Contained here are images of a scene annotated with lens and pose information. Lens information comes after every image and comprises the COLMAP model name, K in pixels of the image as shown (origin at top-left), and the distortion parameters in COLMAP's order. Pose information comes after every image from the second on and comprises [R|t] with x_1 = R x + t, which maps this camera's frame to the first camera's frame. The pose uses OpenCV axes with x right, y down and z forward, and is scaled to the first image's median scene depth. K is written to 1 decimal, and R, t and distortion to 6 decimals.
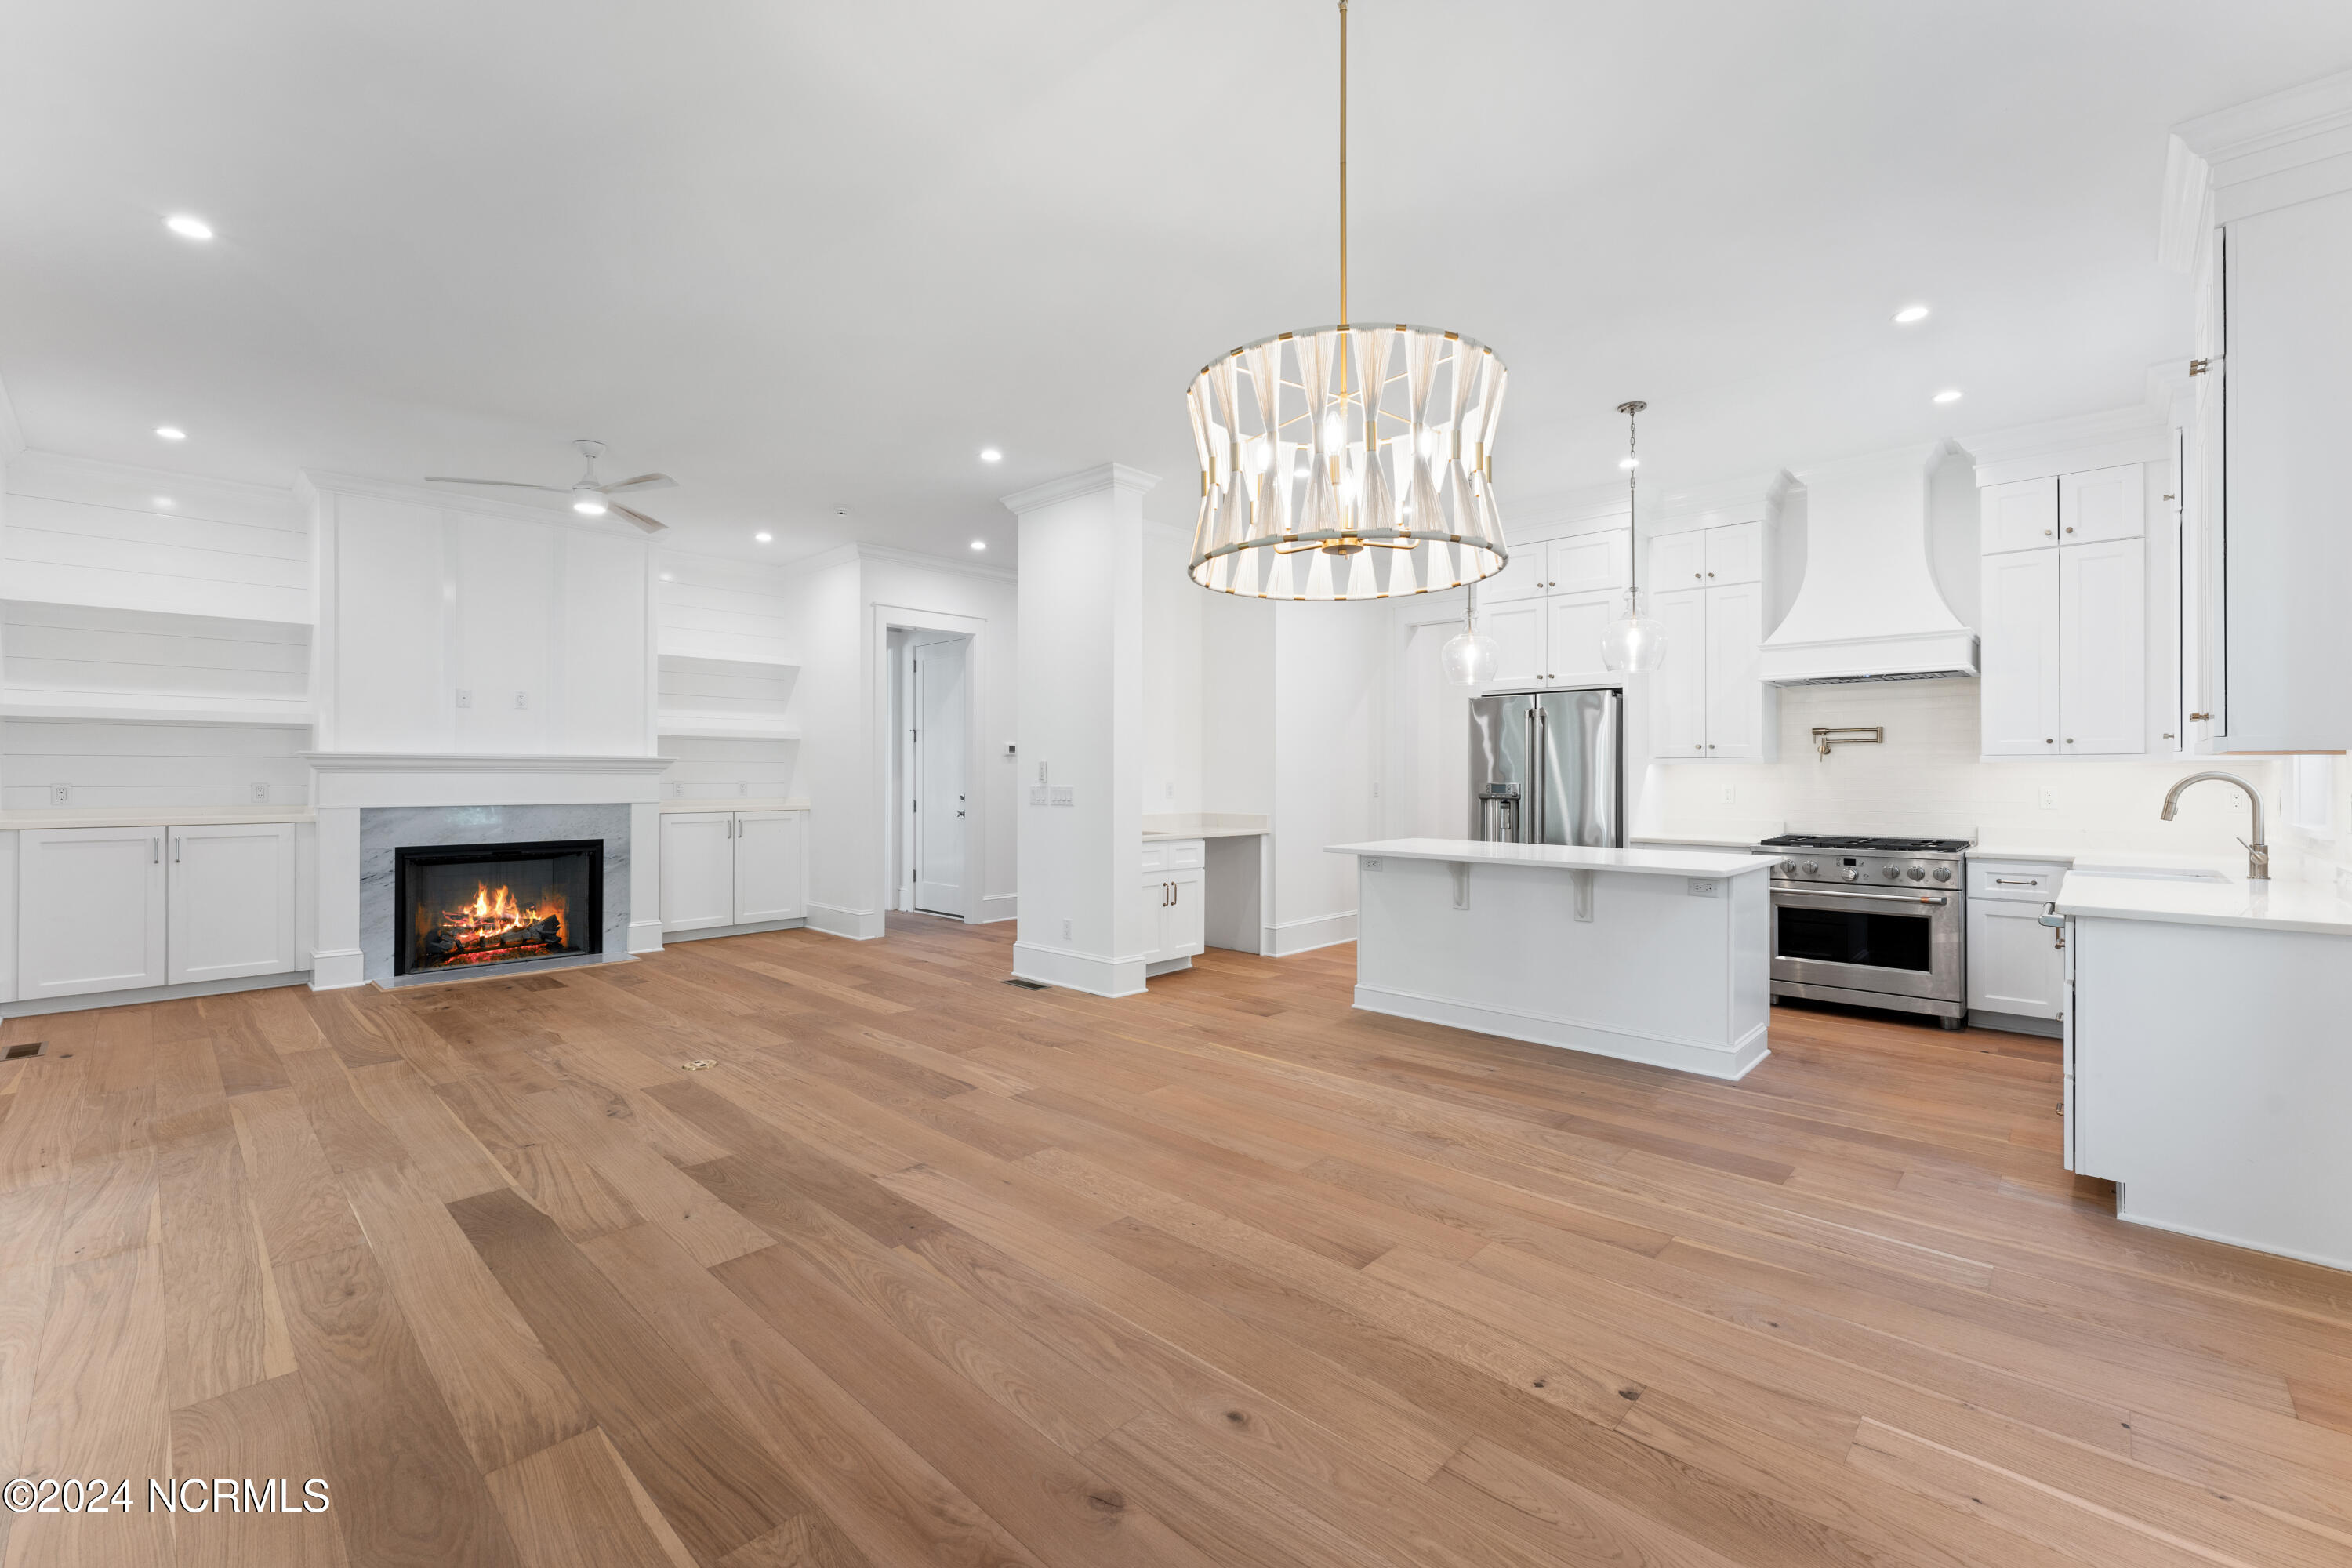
lens RADIAL K [[957.7, 0, 1180.8], [0, 957.7, 767.4], [0, 0, 1]] dist [-0.002131, 0.001849]
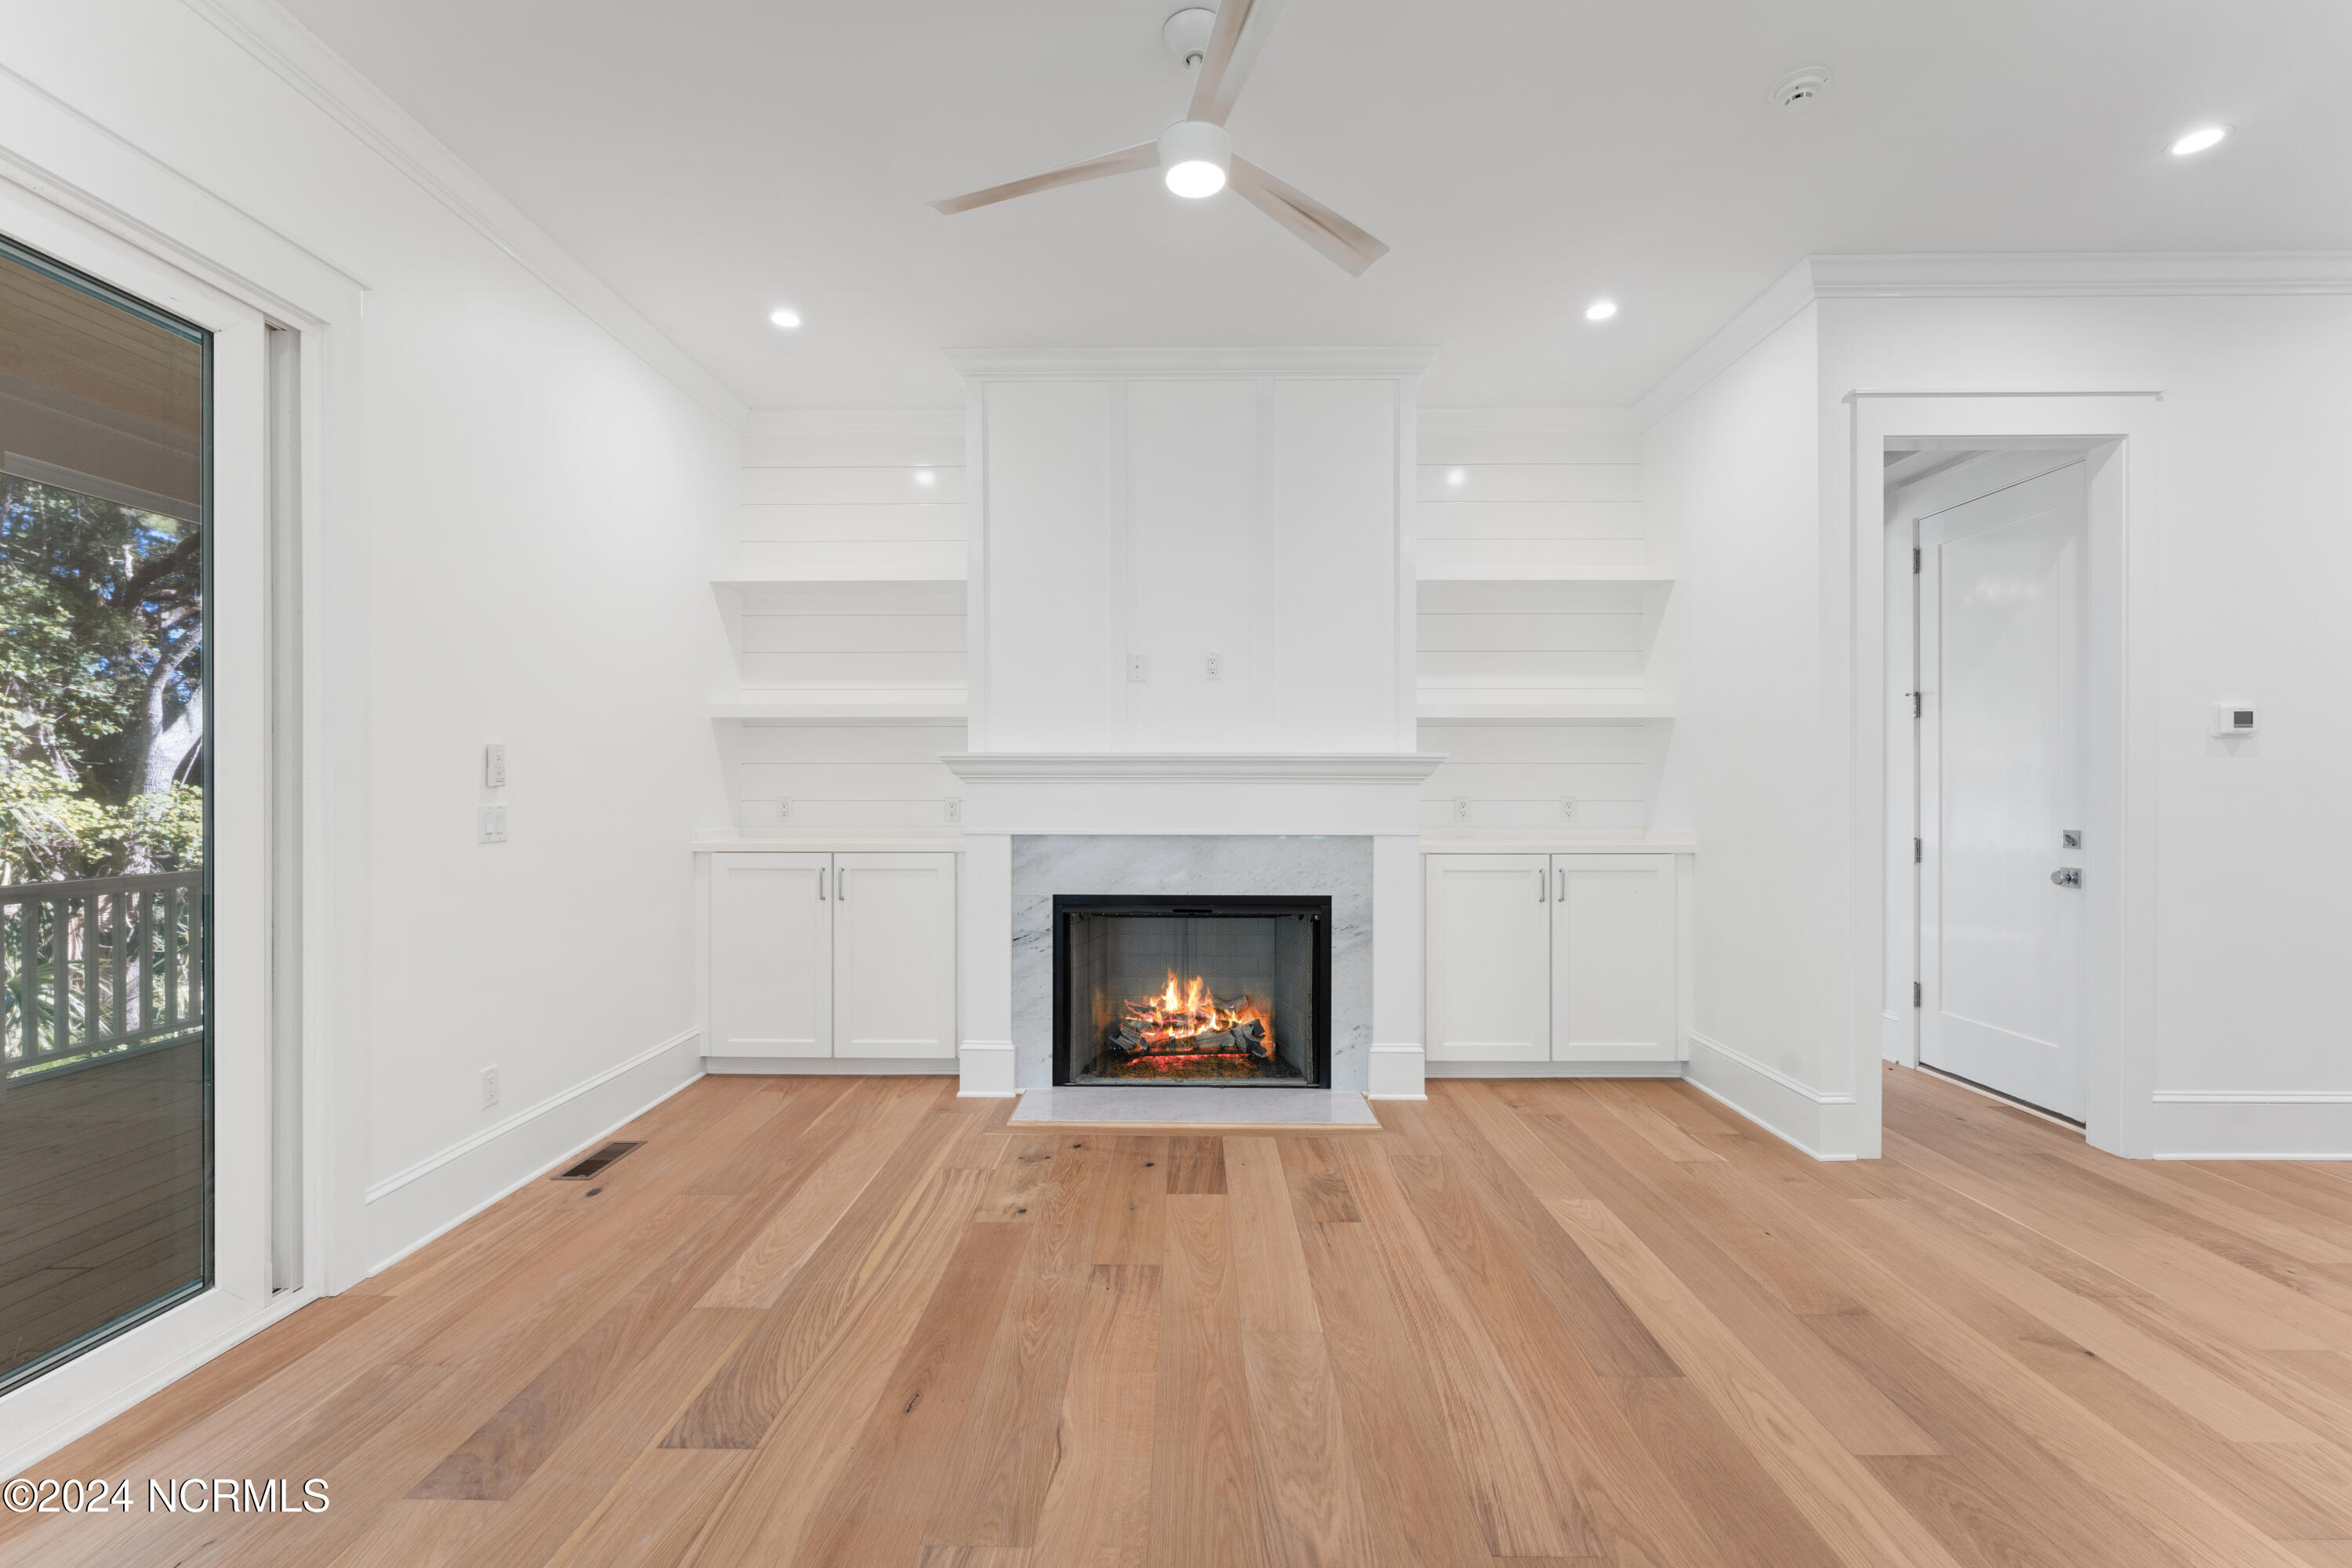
lens RADIAL K [[957.7, 0, 1193.0], [0, 957.7, 785.3], [0, 0, 1]] dist [-0.002131, 0.001849]
pose [[0.679168, -0.003010, -0.733977, -0.278843], [0.005868, 0.999982, 0.001329, 0.007301], [0.733959, -0.005209, 0.679173, 0.654476]]
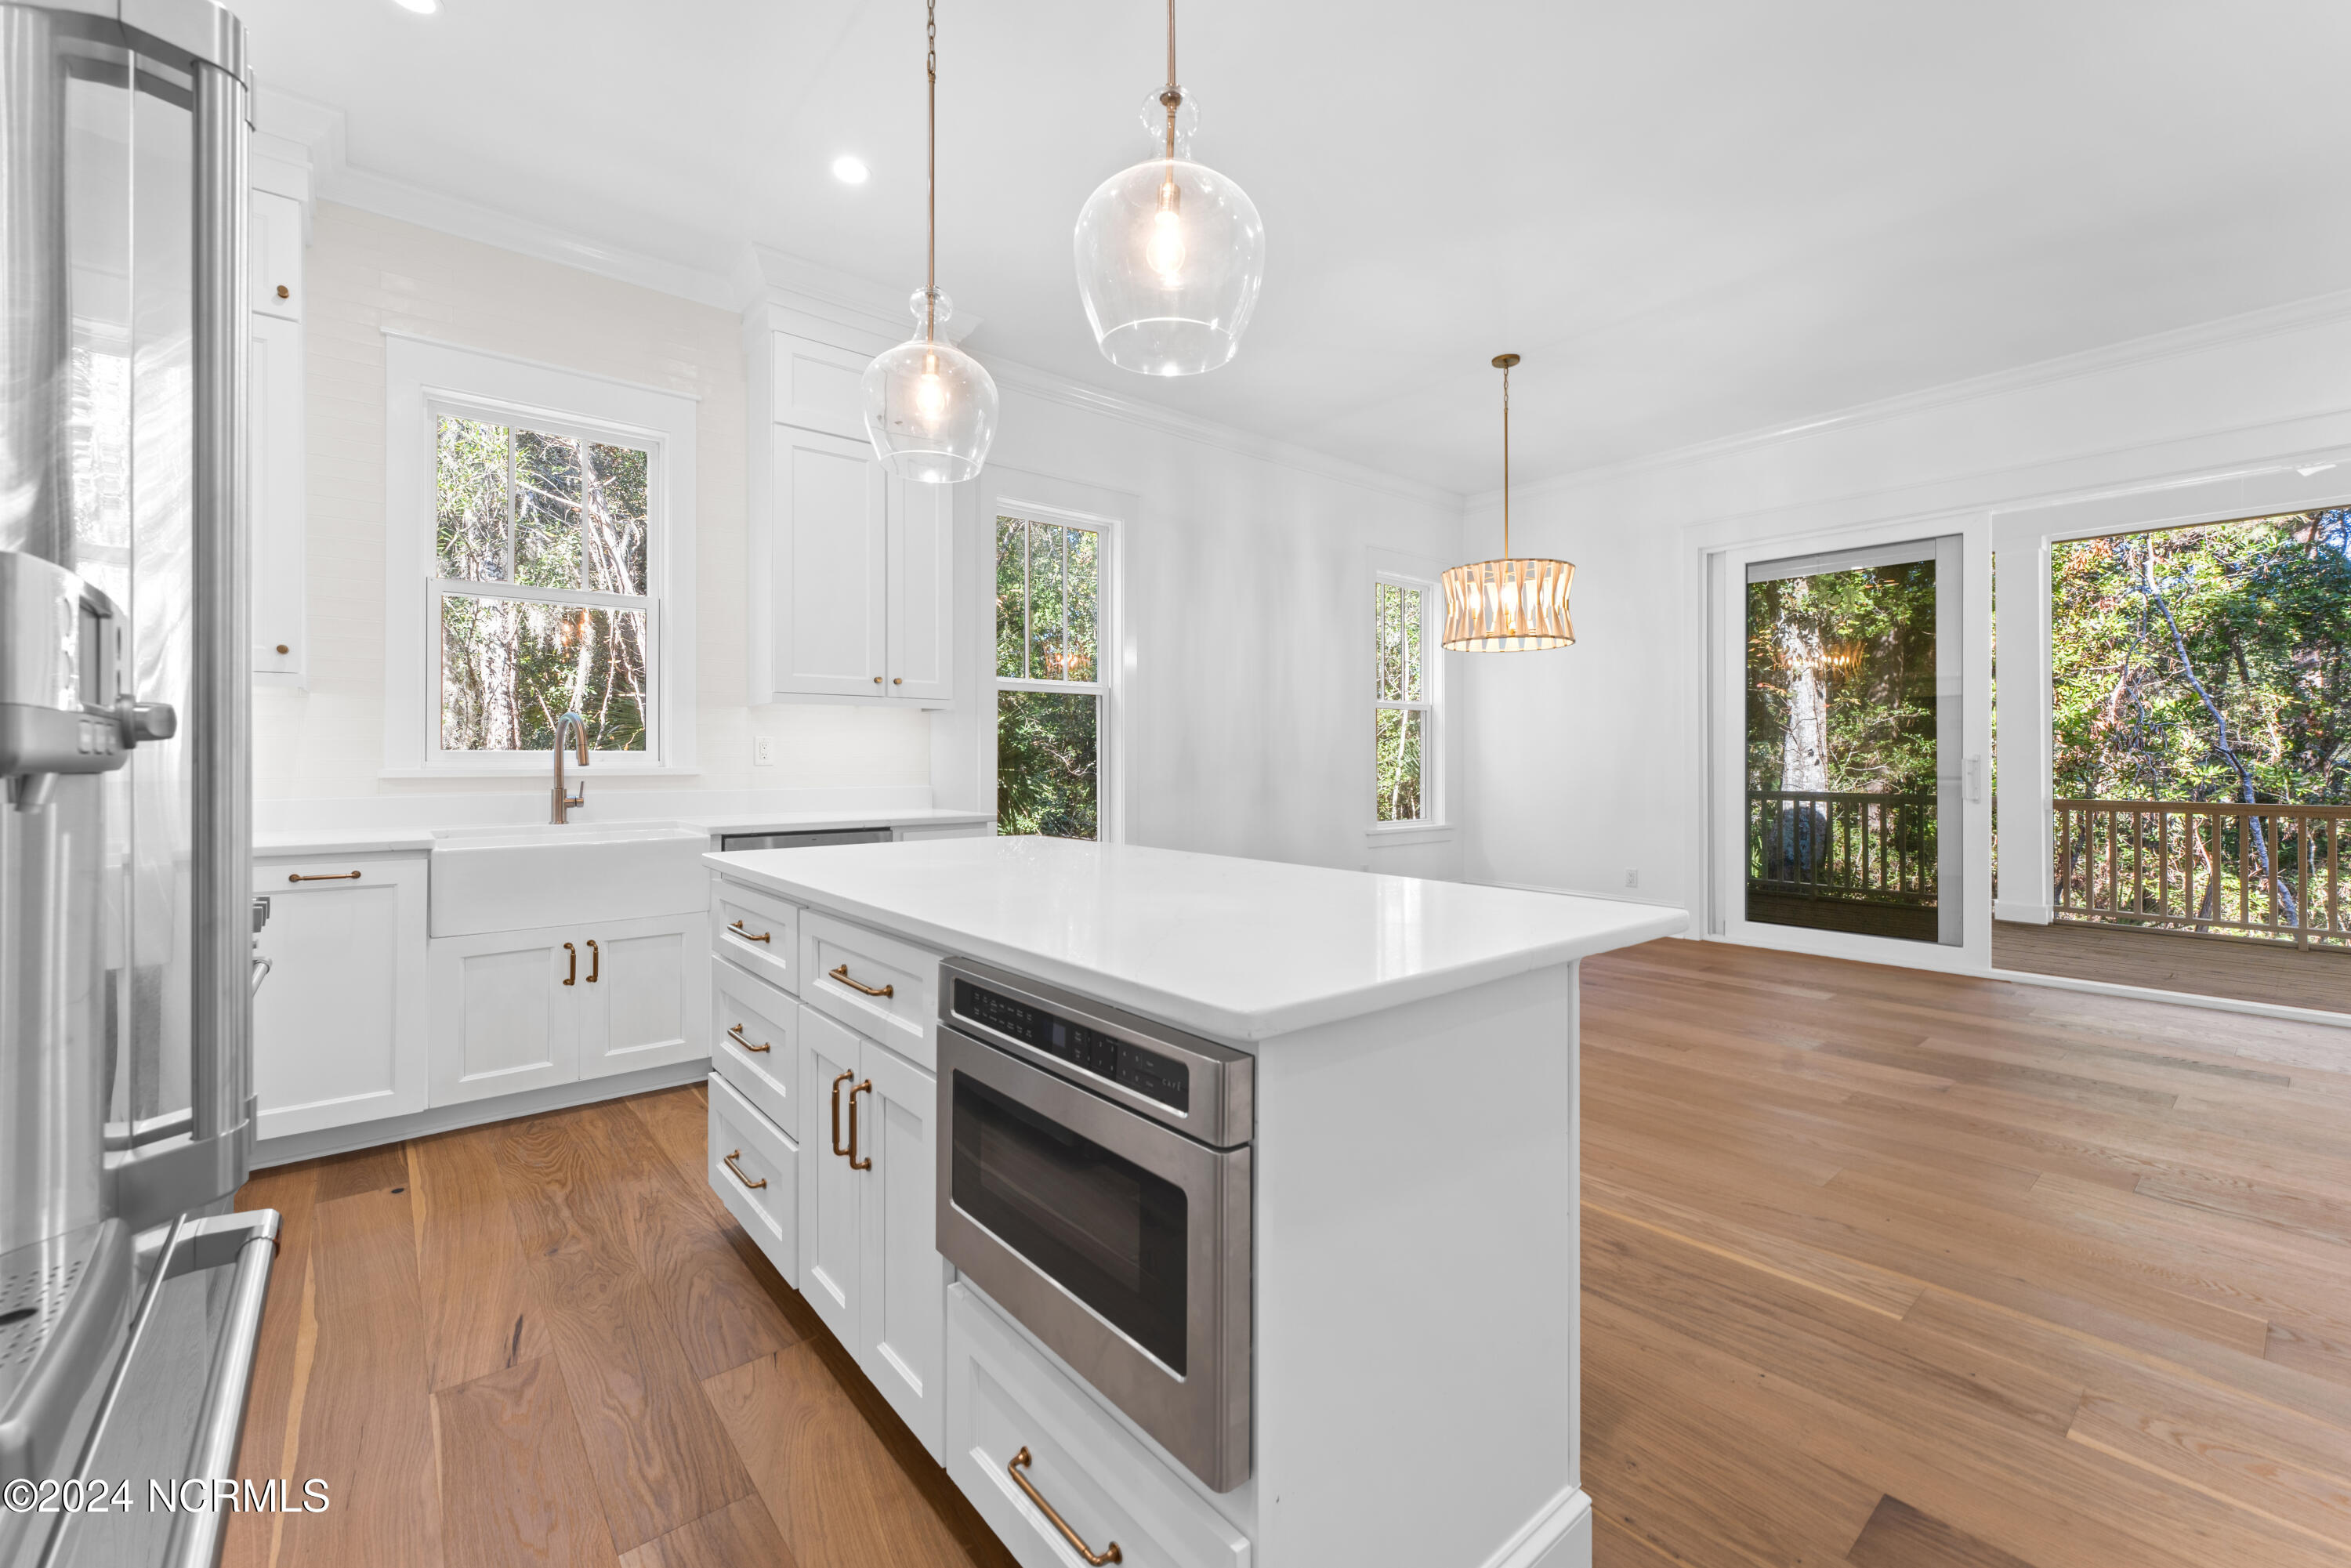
lens RADIAL K [[957.2, 0, 1178.9], [0, 957.2, 760.3], [0, 0, 1]] dist [-0.002131, 0.001849]
pose [[-0.992687, -0.002089, 0.120697, 0.244941], [-0.002462, 0.999993, -0.002945, 0.033669], [-0.120690, -0.003220, -0.992685, 1.203038]]
